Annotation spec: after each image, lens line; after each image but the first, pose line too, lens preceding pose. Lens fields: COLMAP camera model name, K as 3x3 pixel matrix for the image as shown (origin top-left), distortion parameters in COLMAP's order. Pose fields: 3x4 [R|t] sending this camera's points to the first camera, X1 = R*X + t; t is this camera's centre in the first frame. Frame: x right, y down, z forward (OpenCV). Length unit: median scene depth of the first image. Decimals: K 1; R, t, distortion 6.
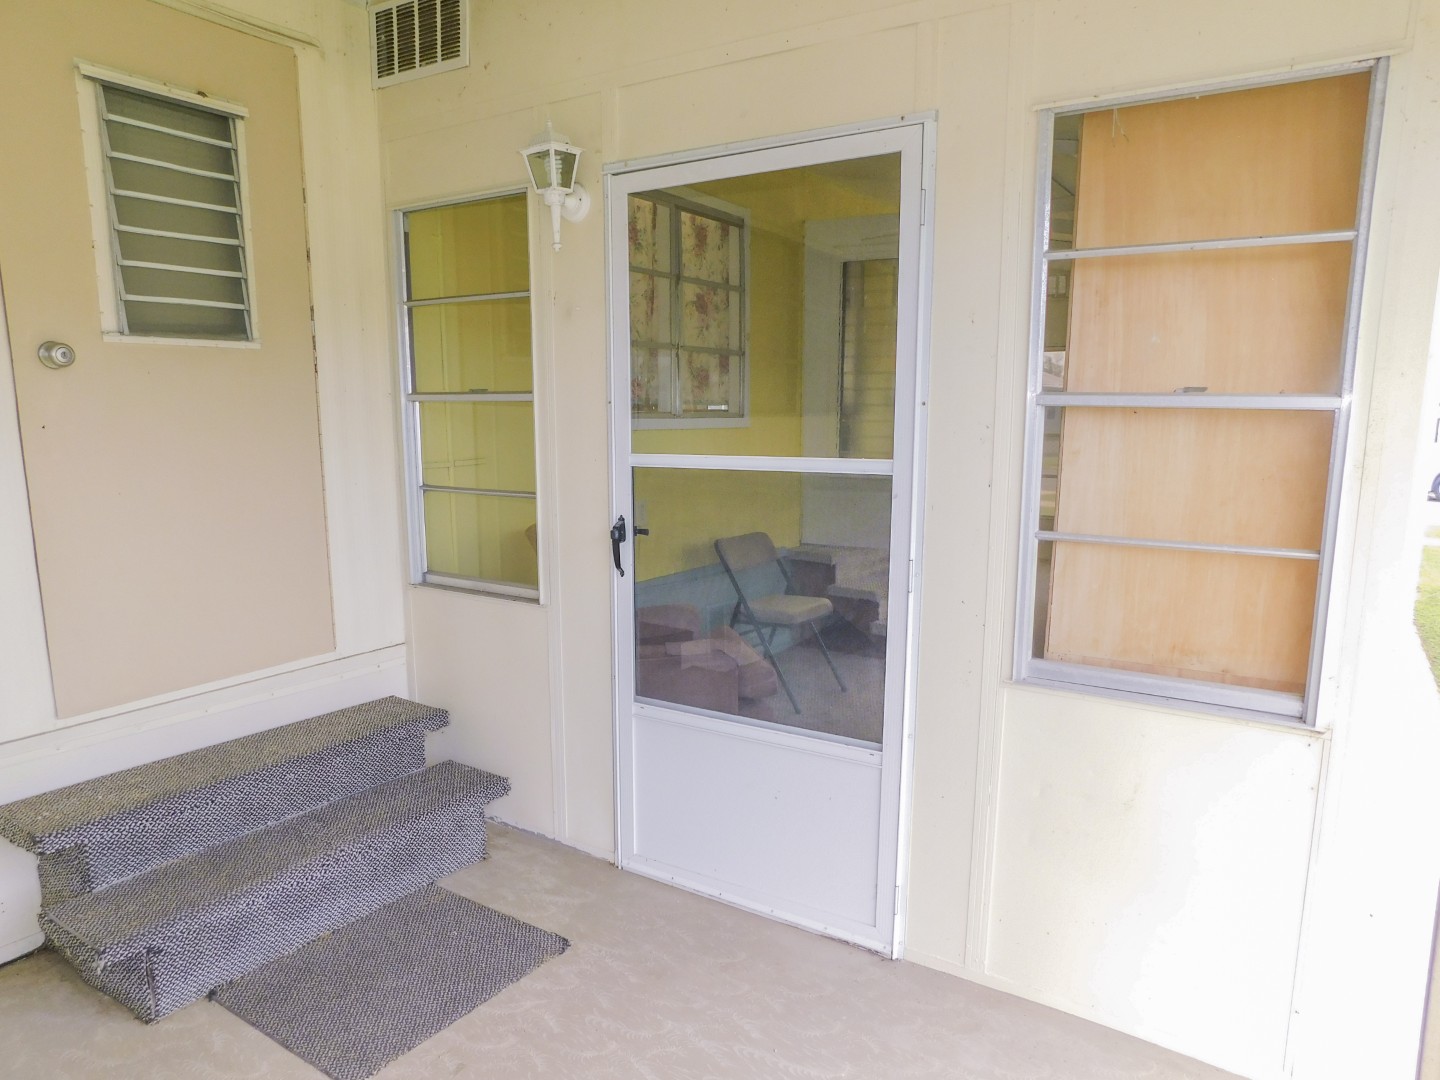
lens RADIAL K [[949.4, 0, 721.1], [0, 949.4, 534.0], [0, 0, 1]] dist [-0.069486, 0.055327]
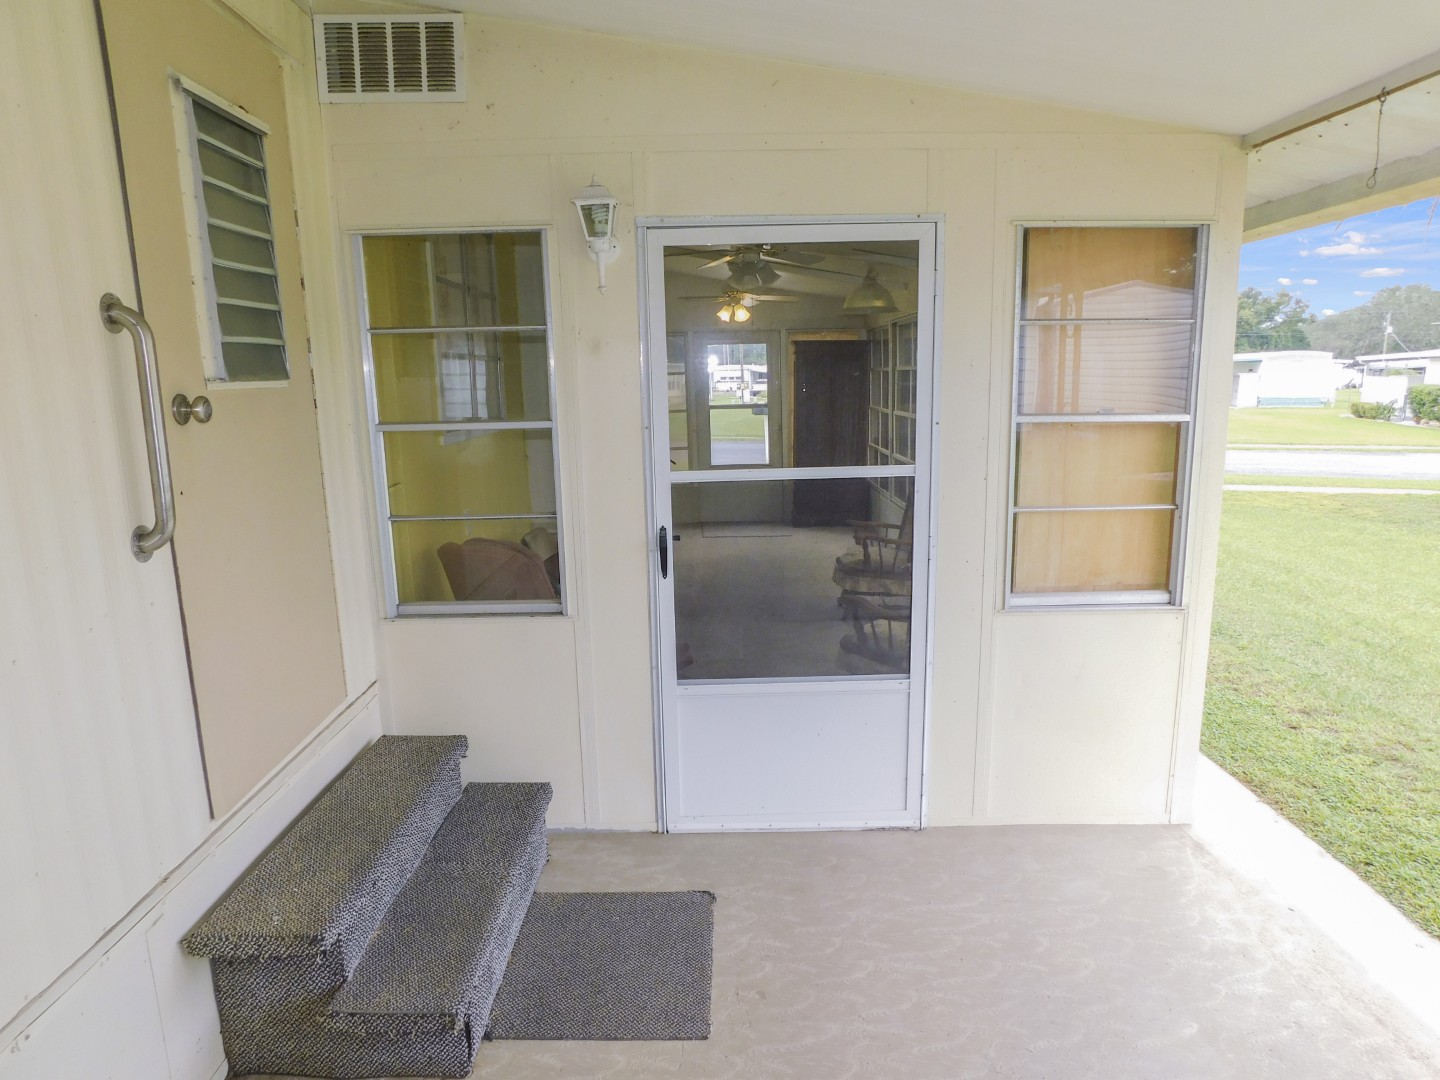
lens RADIAL K [[949.4, 0, 721.1], [0, 949.4, 534.0], [0, 0, 1]] dist [-0.069486, 0.055327]
pose [[0.844026, -0.106549, 0.525612, -0.703367], [0.093505, 0.994291, 0.051407, -0.067606], [-0.528088, 0.005759, 0.849170, -0.011608]]
